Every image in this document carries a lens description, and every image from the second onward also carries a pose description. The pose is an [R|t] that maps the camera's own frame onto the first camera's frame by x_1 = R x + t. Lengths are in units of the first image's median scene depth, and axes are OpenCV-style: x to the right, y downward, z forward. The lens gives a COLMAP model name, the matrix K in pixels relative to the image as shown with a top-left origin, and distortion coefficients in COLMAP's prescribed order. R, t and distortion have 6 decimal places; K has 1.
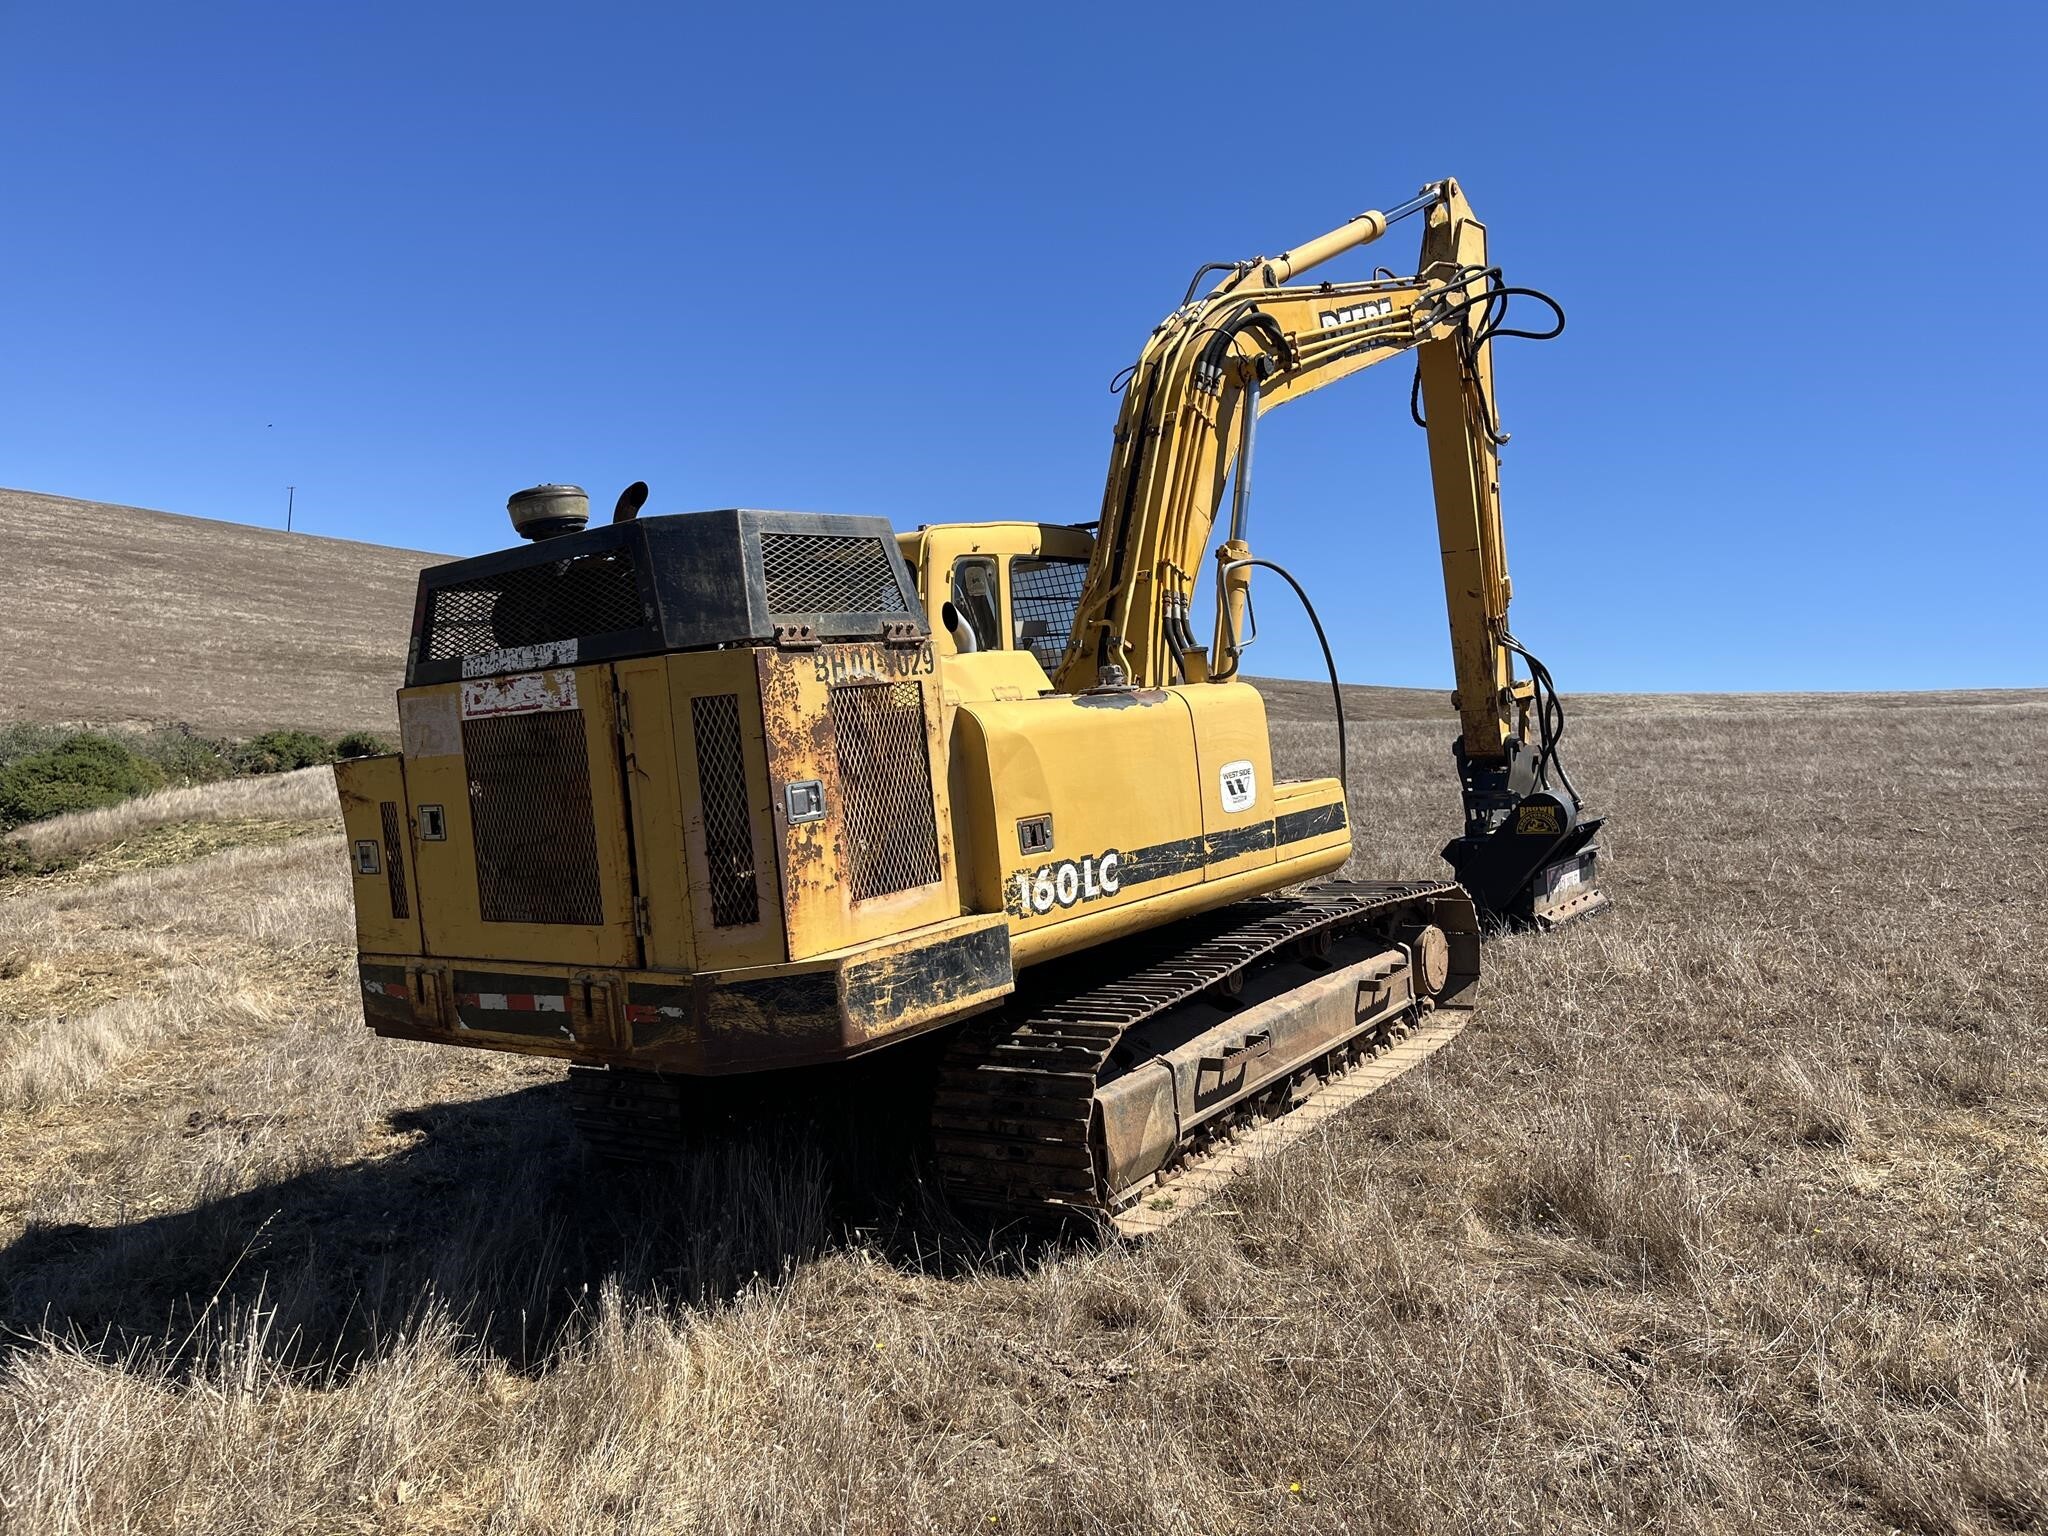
lens RADIAL K [[1555.4, 0, 1038.5], [0, 1555.4, 781.1], [0, 0, 1]] dist [0.051315, -0.064909]
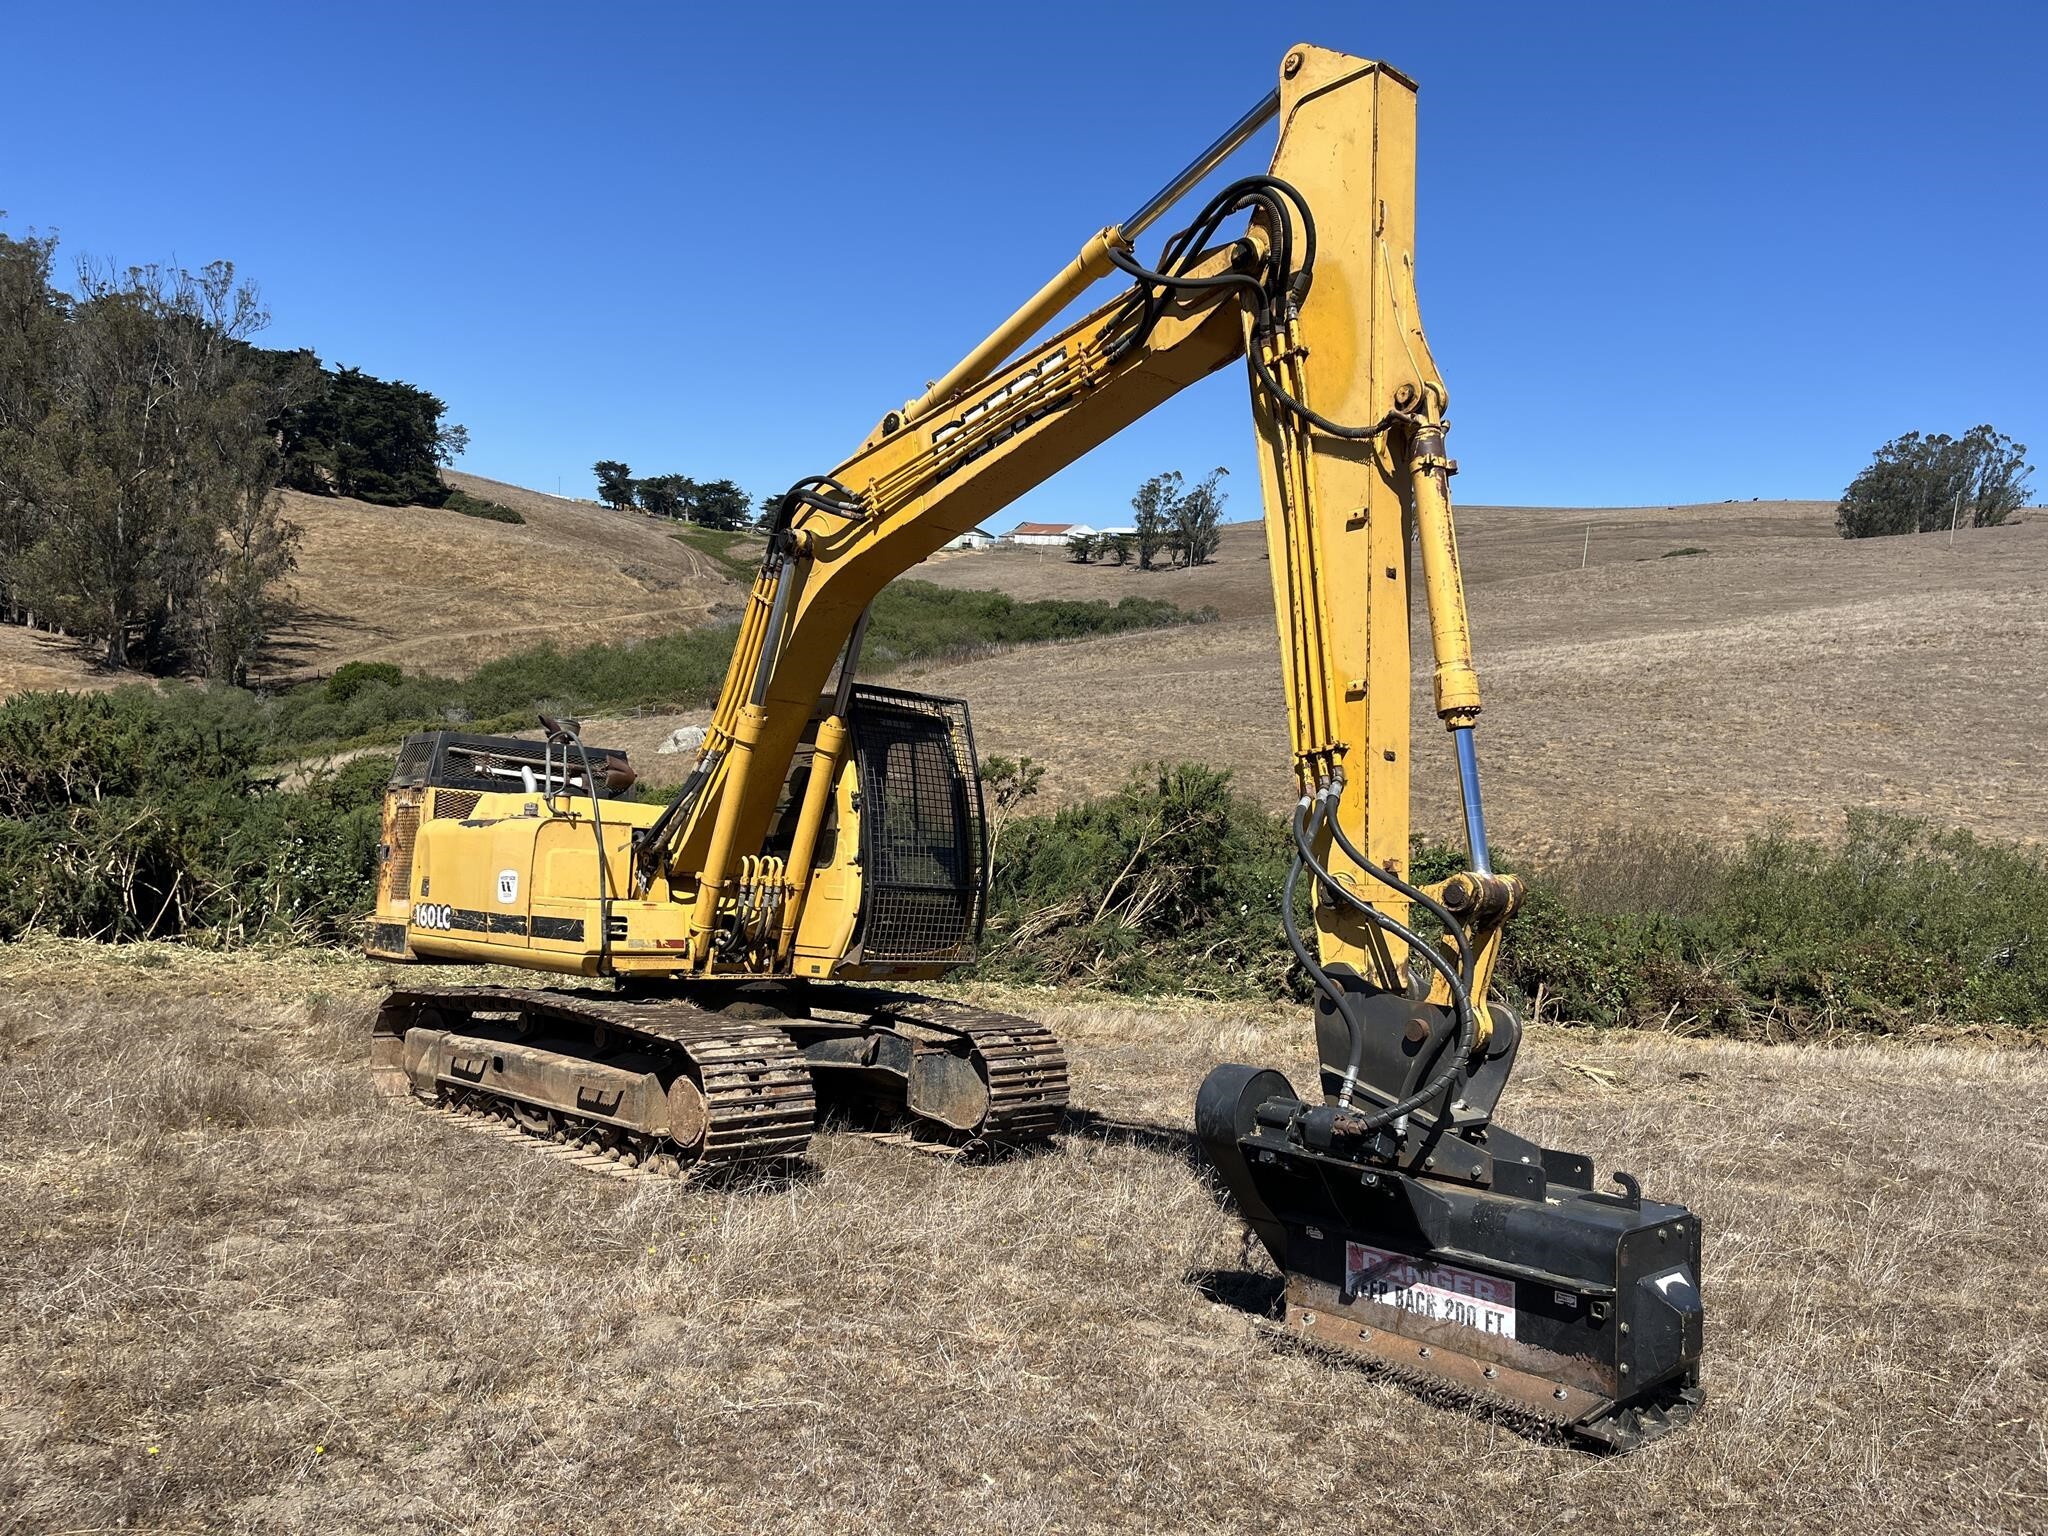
lens RADIAL K [[1555.4, 0, 1019.2], [0, 1555.4, 786.8], [0, 0, 1]] dist [0.051315, -0.064909]
pose [[-0.177705, 0.012034, -0.984010, 1.645398], [-0.083070, 0.996173, 0.027184, -0.188562], [0.980571, 0.086573, -0.176025, 1.885131]]
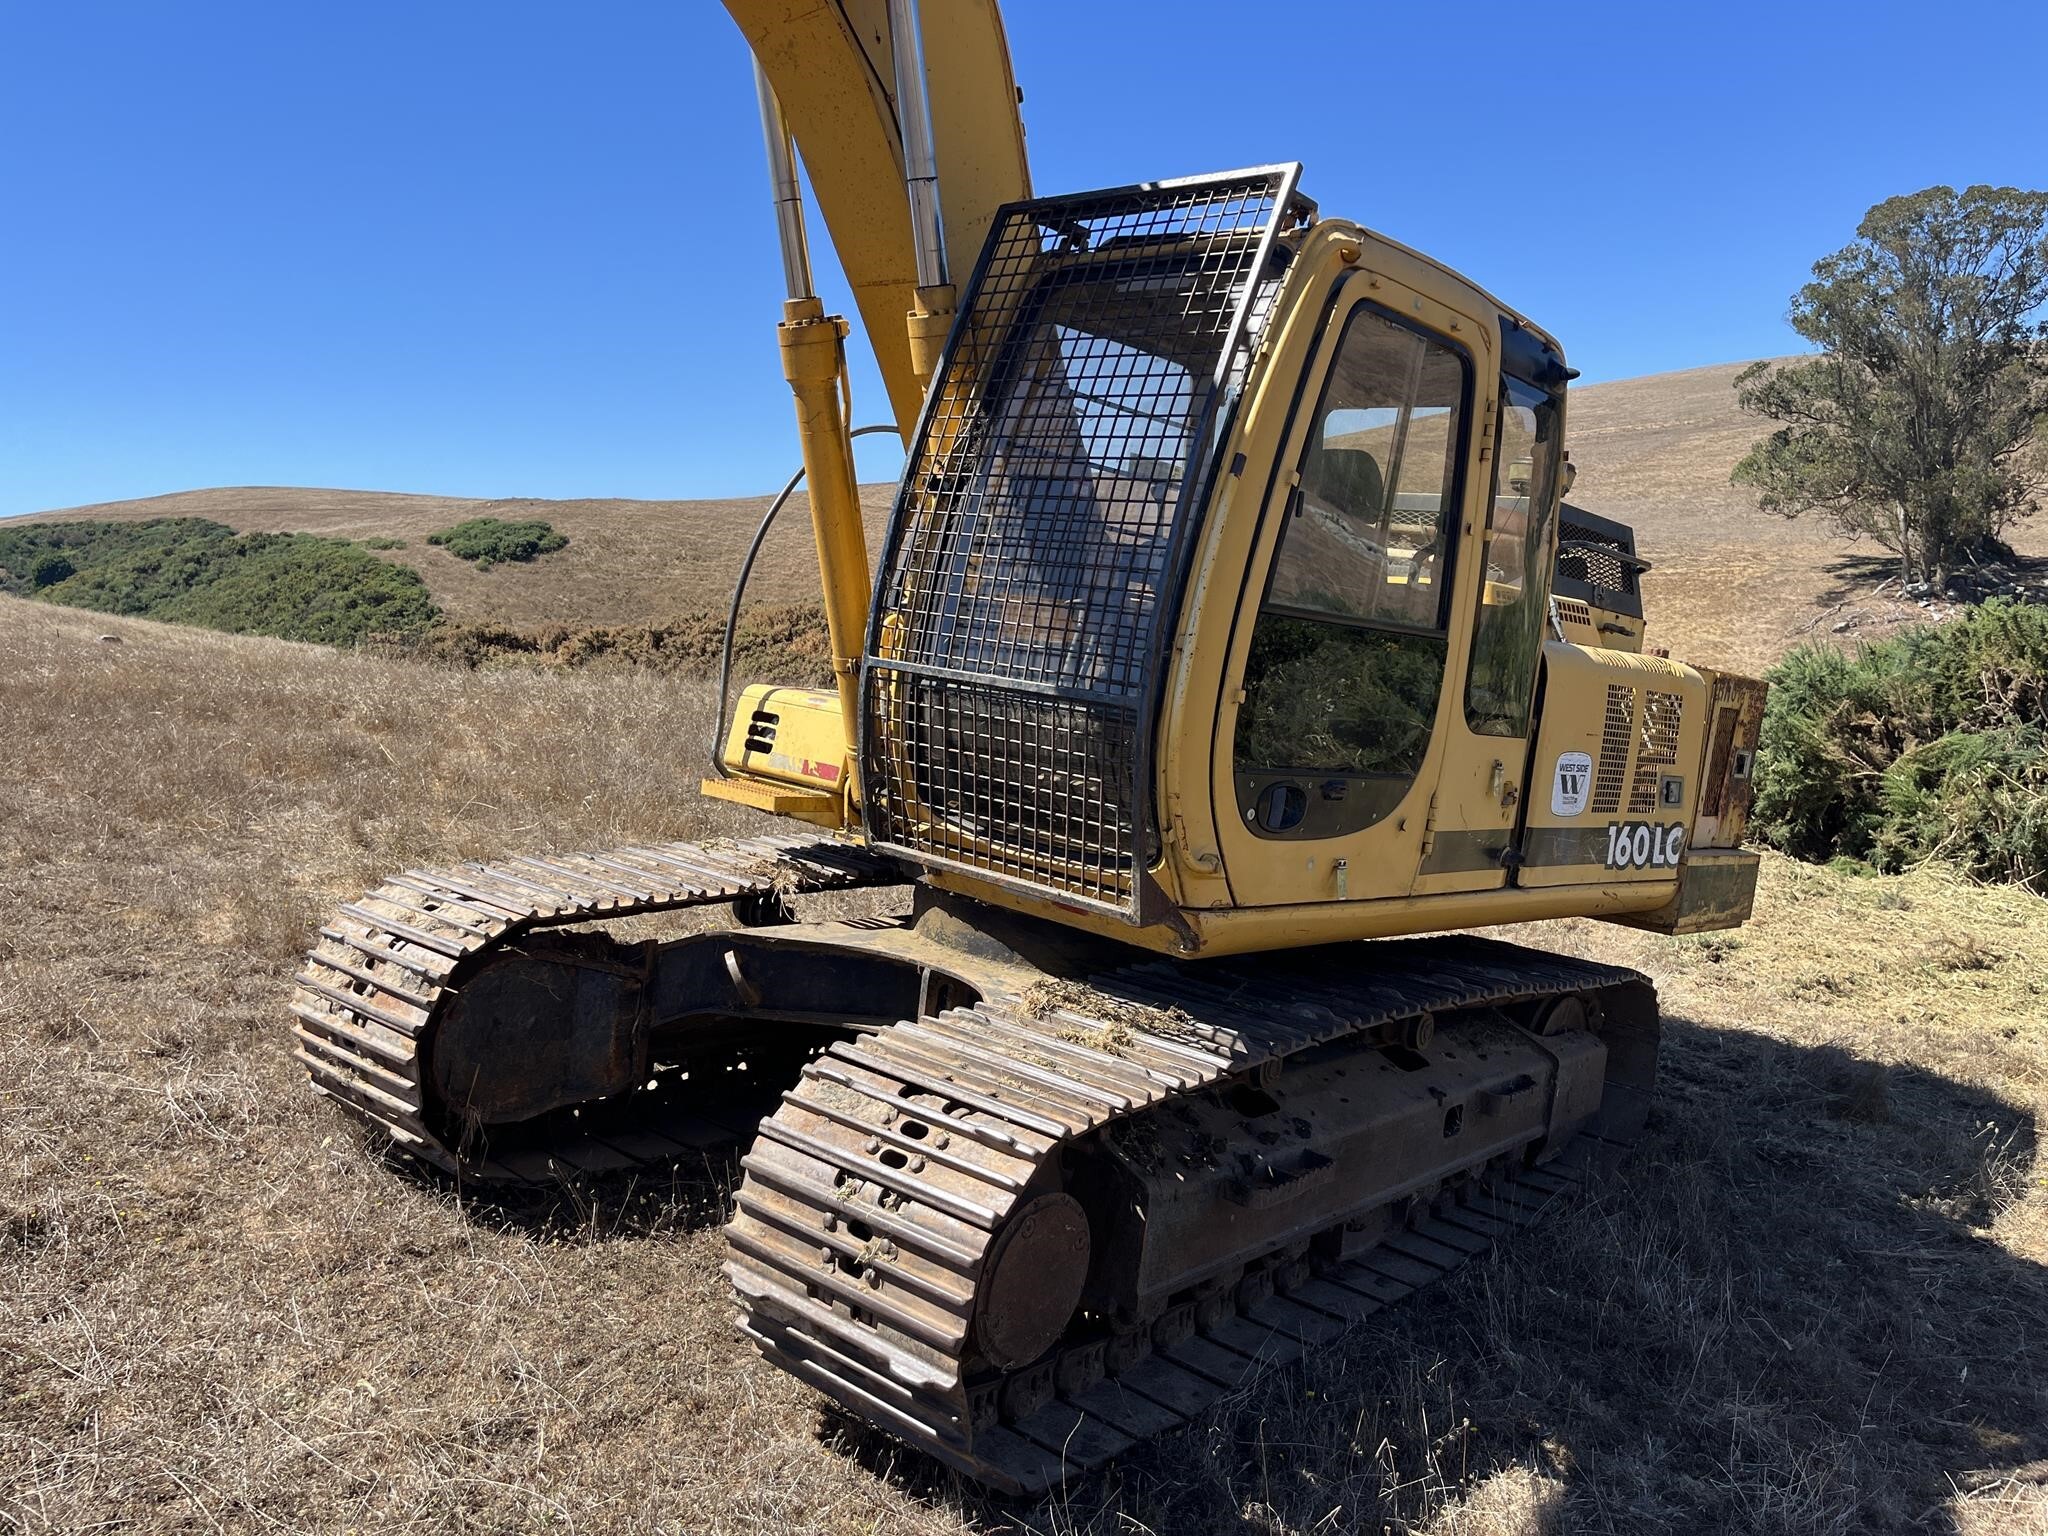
lens RADIAL K [[1553.7, 0, 1025.5], [0, 1553.7, 758.6], [0, 0, 1]] dist [0.066087, -0.098078]
pose [[-0.994760, -0.043635, 0.092456, -0.018571], [-0.032310, 0.992172, 0.120630, -0.077095], [-0.096996, 0.117011, -0.988383, 2.136079]]
